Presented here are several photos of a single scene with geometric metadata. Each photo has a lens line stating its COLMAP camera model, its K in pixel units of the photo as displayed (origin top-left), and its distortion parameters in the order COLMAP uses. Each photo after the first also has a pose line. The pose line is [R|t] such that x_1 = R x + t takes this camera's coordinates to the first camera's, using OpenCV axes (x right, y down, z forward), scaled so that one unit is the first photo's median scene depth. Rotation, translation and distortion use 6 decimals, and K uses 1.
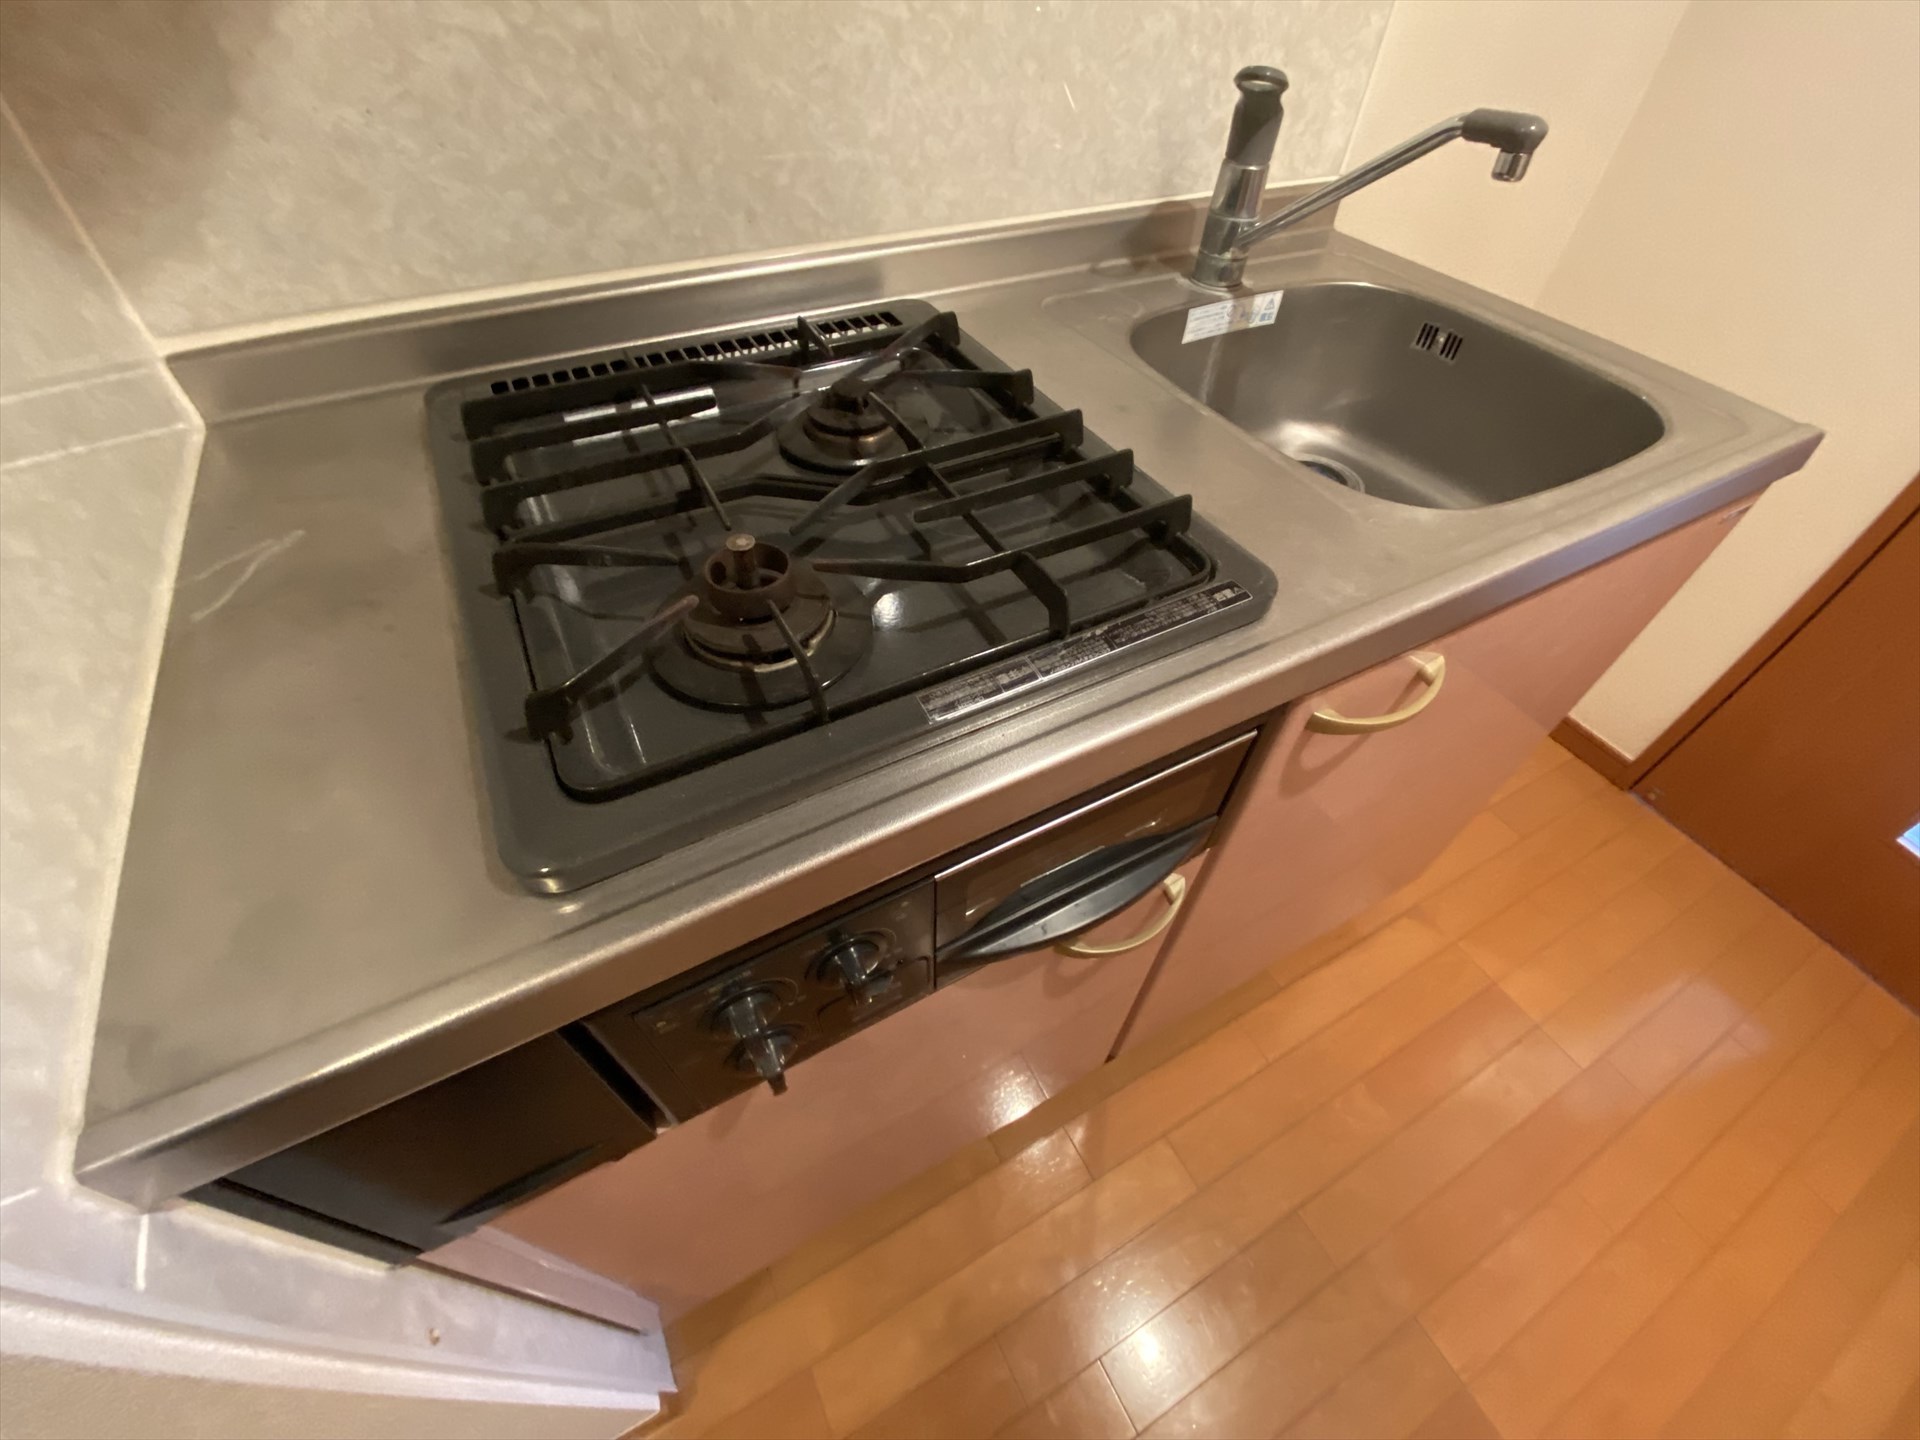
lens RADIAL K [[796.1, 0, 960.0], [0, 796.1, 720.0], [0, 0, 1]] dist [0.018400, -0.028123]
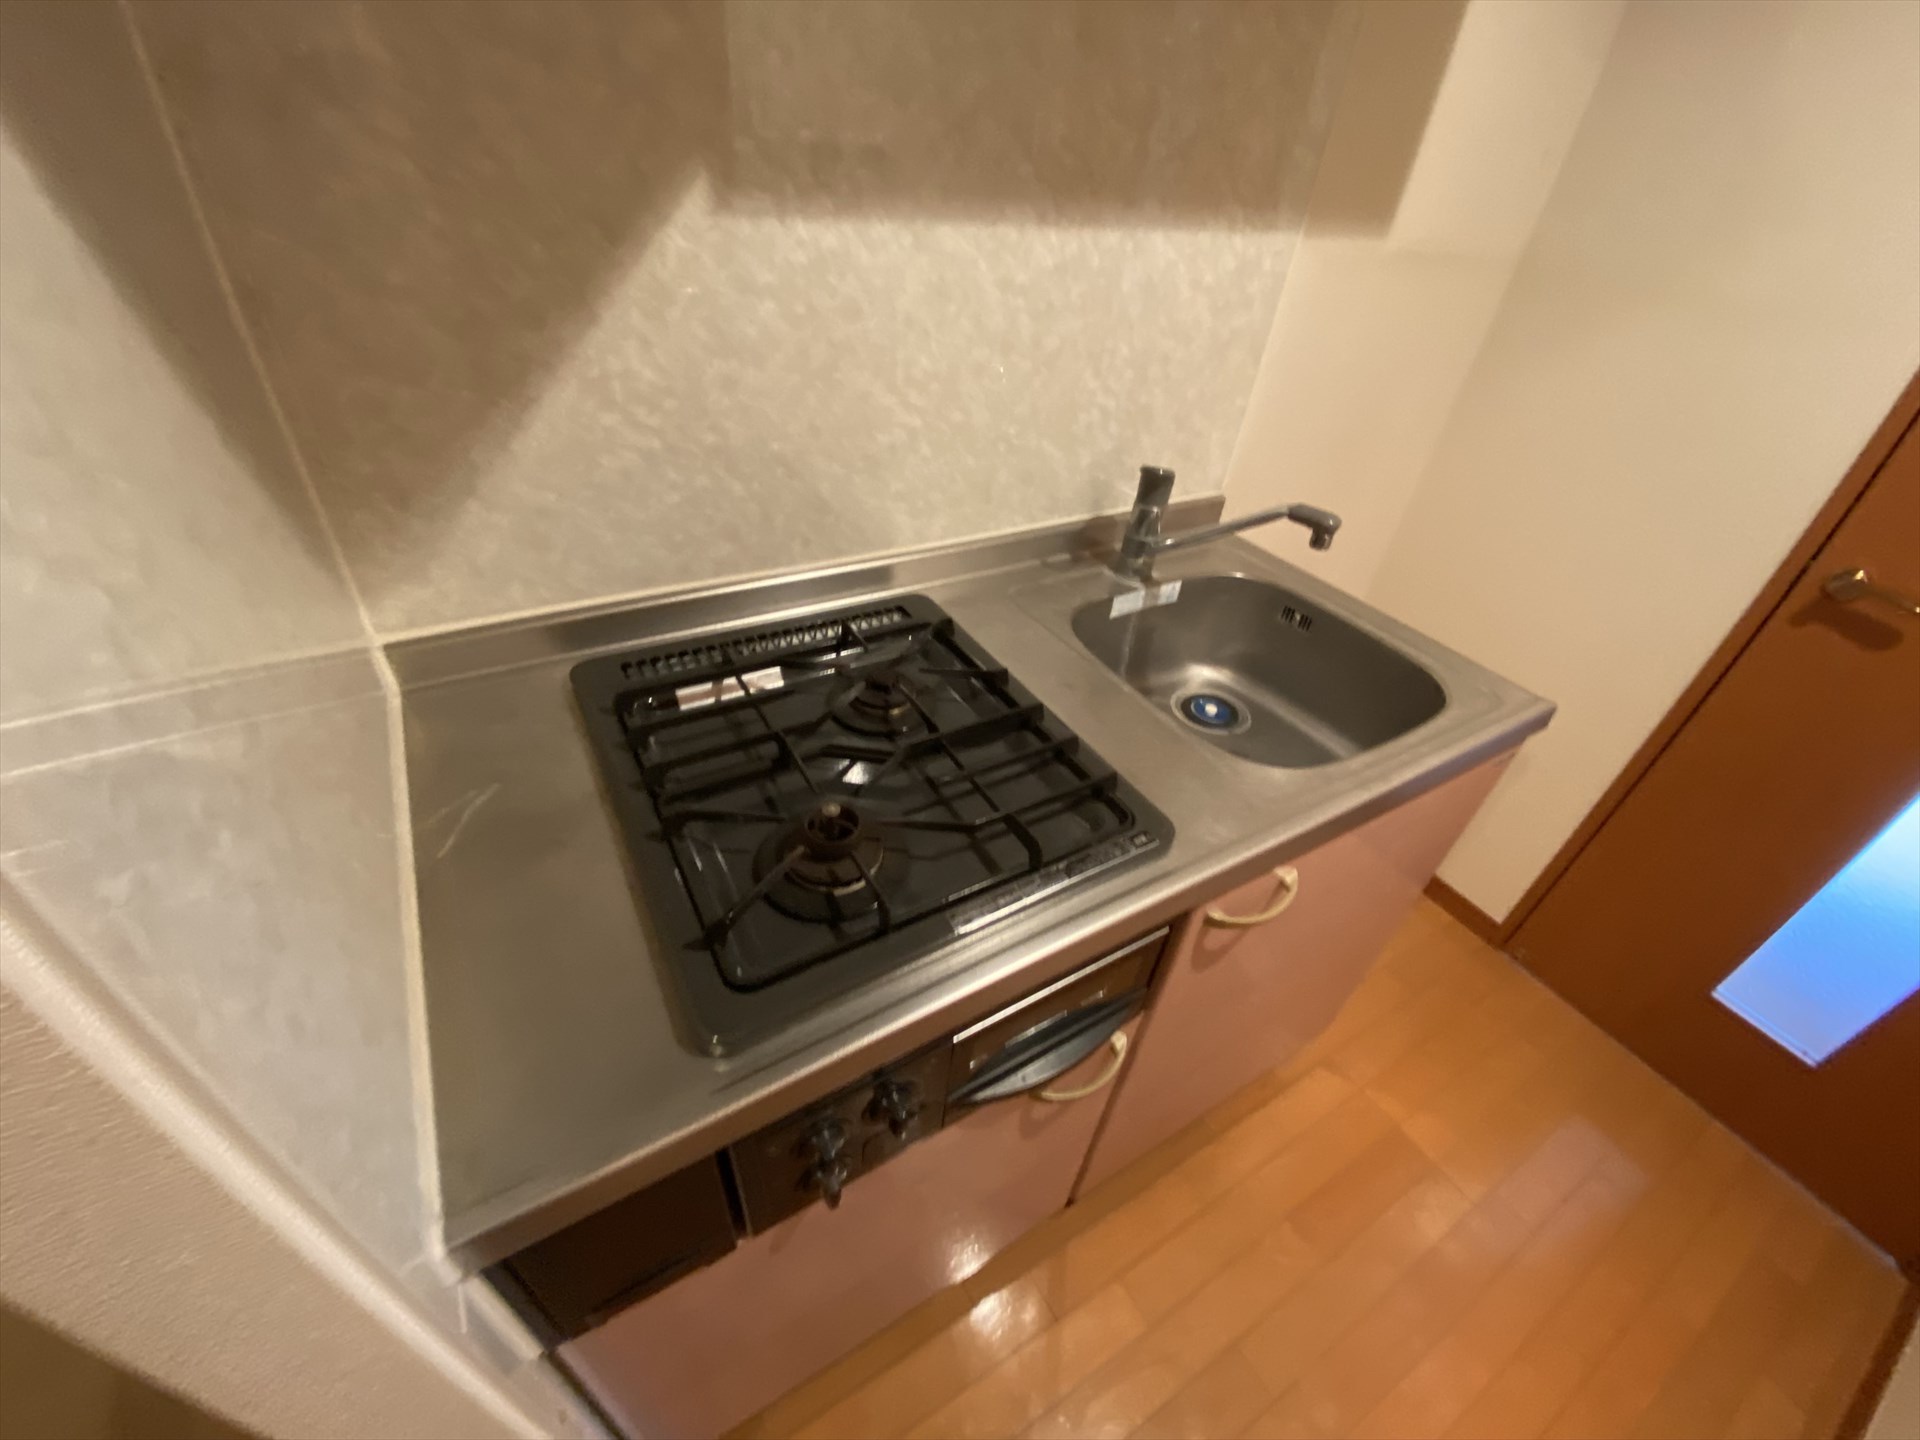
lens RADIAL K [[779.7, 0, 960.0], [0, 779.7, 720.0], [0, 0, 1]] dist [0.030779, -0.039481]
pose [[0.997653, 0.015255, 0.066754, -0.085757], [-0.002823, 0.983201, -0.182502, -0.078910], [-0.068417, 0.181886, 0.980937, -0.349822]]
